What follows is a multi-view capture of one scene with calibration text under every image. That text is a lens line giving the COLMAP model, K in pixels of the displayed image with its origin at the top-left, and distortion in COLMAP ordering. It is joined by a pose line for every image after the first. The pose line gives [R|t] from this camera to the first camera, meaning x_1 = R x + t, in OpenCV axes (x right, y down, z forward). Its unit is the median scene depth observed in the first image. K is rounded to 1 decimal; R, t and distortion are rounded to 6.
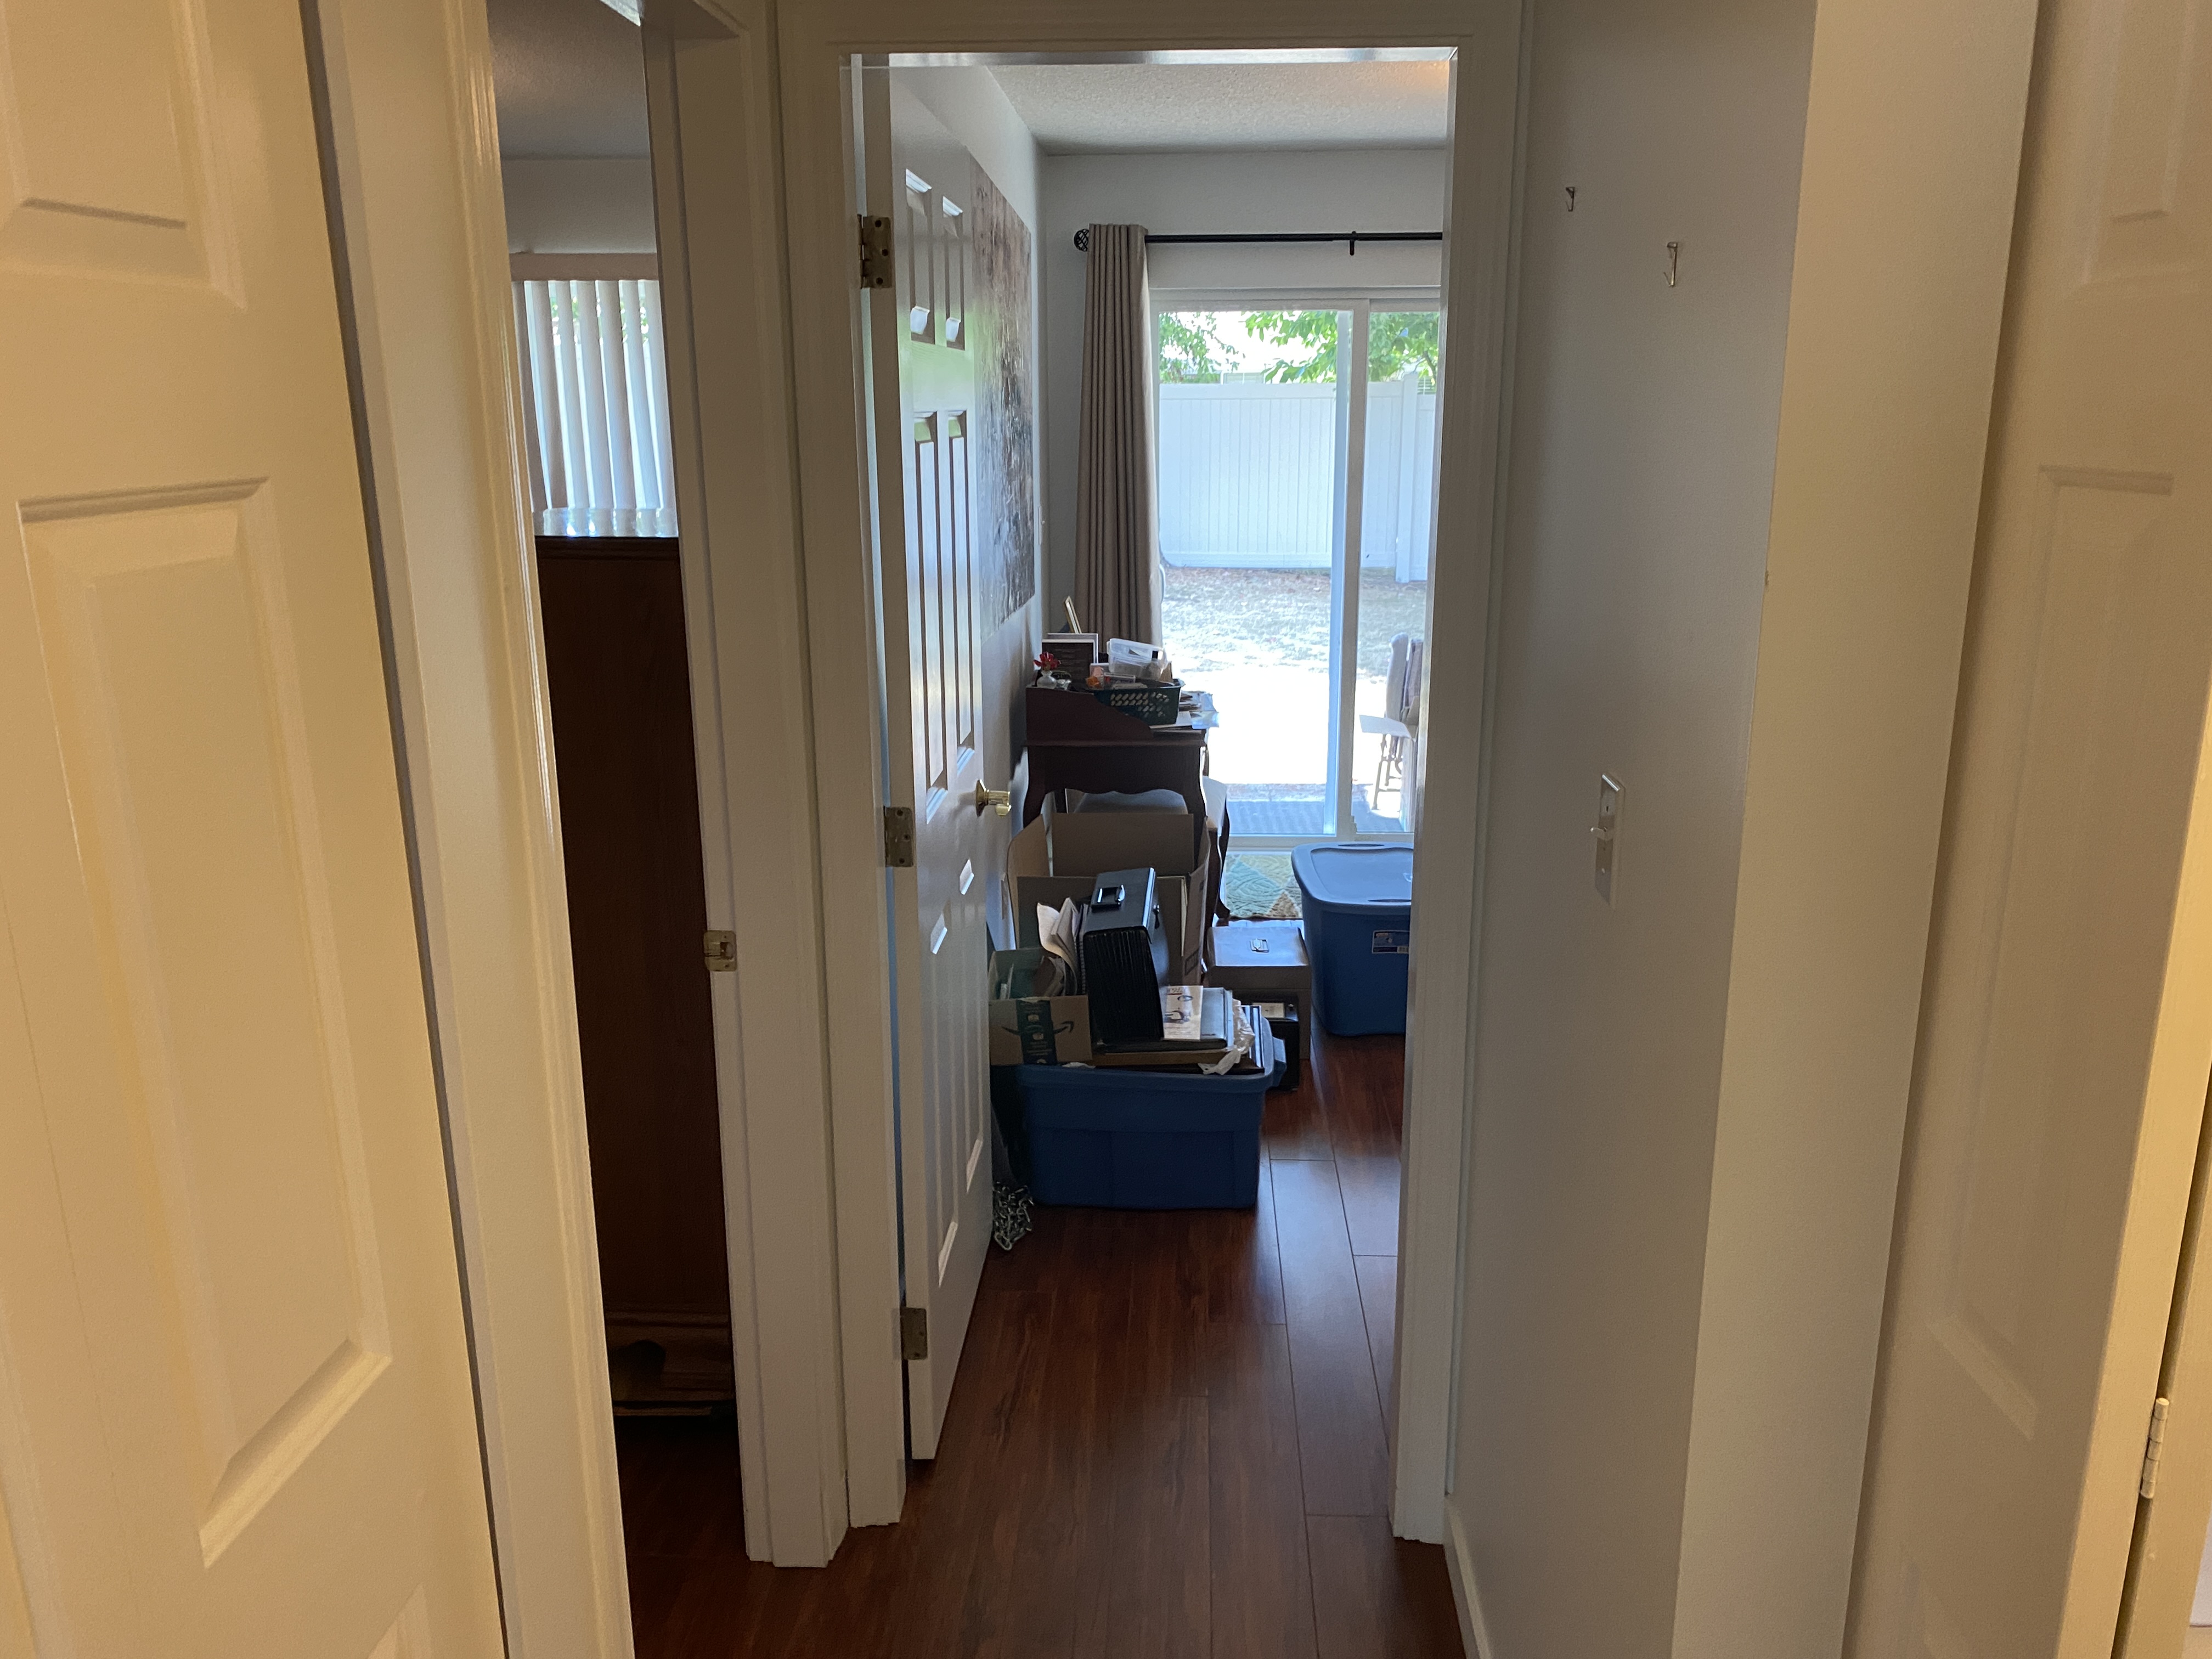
lens RADIAL K [[1725.9, 0, 1117.3], [0, 1725.9, 830.4], [0, 0, 1]] dist [0.008937, 0.004182]
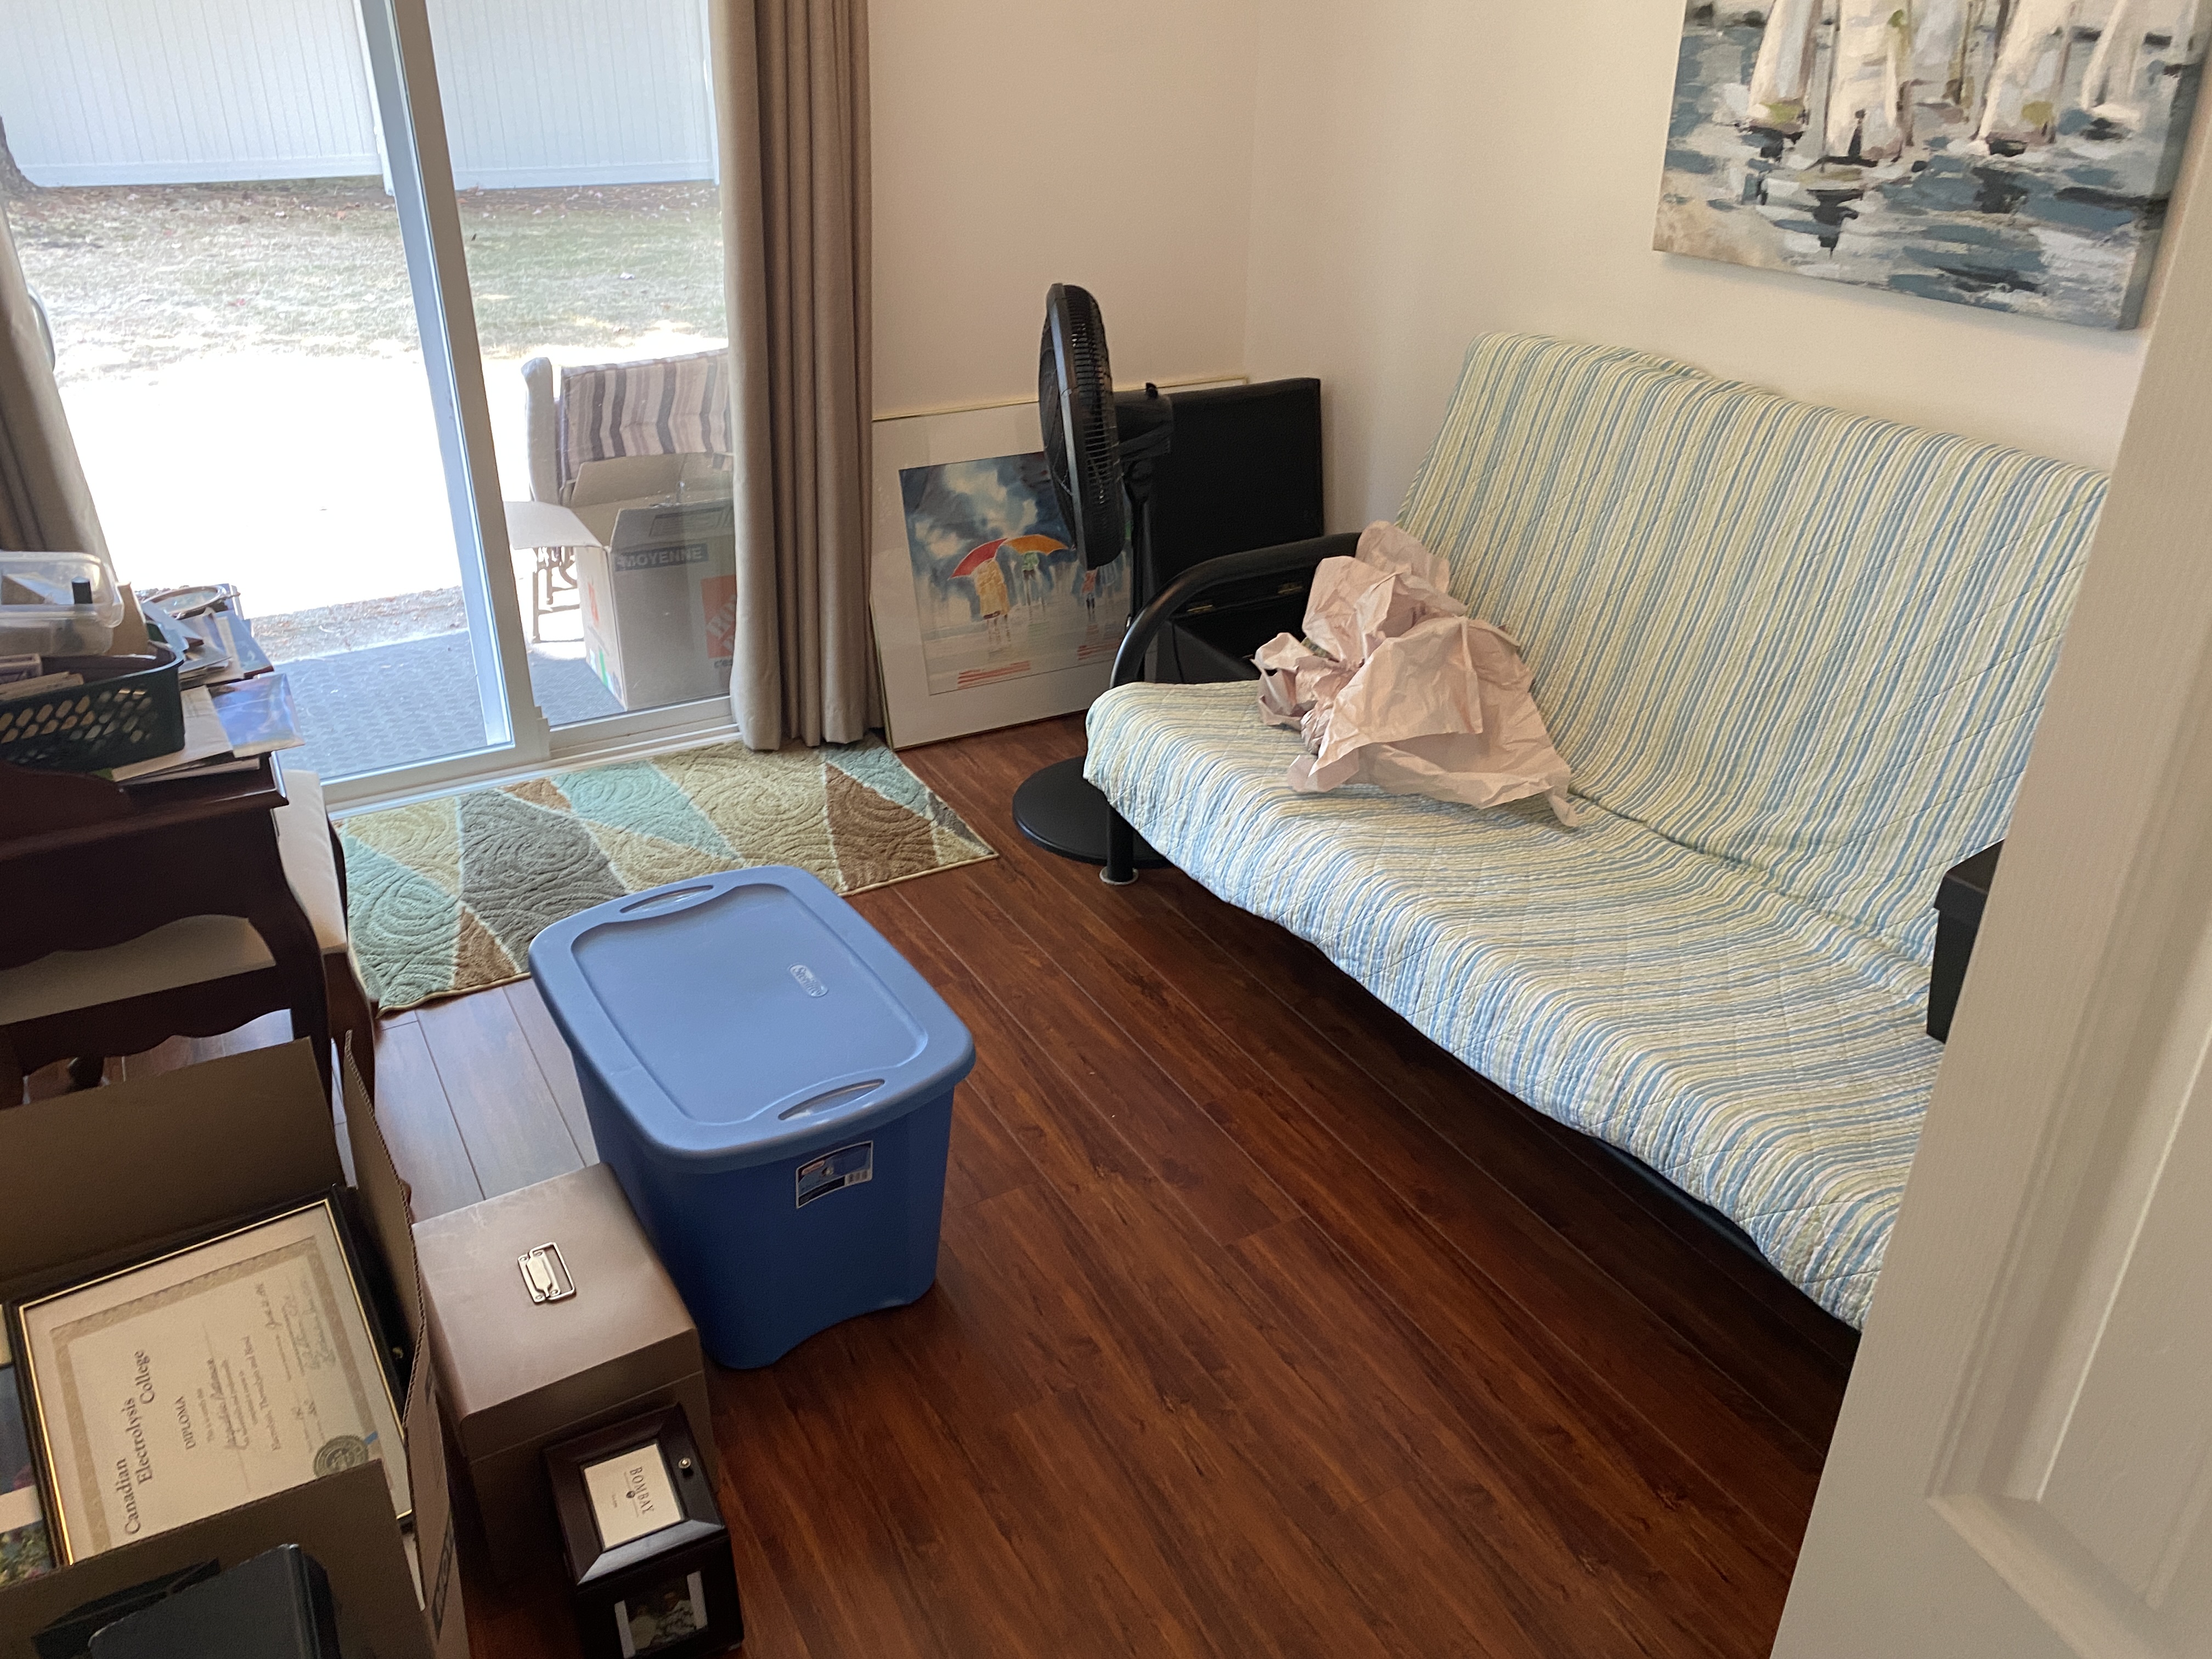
lens RADIAL K [[1725.9, 0, 1117.3], [0, 1725.9, 830.4], [0, 0, 1]] dist [0.008937, 0.004182]
pose [[0.847738, -0.230058, 0.477926, 0.007831], [0.115094, 0.959358, 0.257653, -0.047003], [-0.517777, -0.163416, 0.839763, 0.202622]]
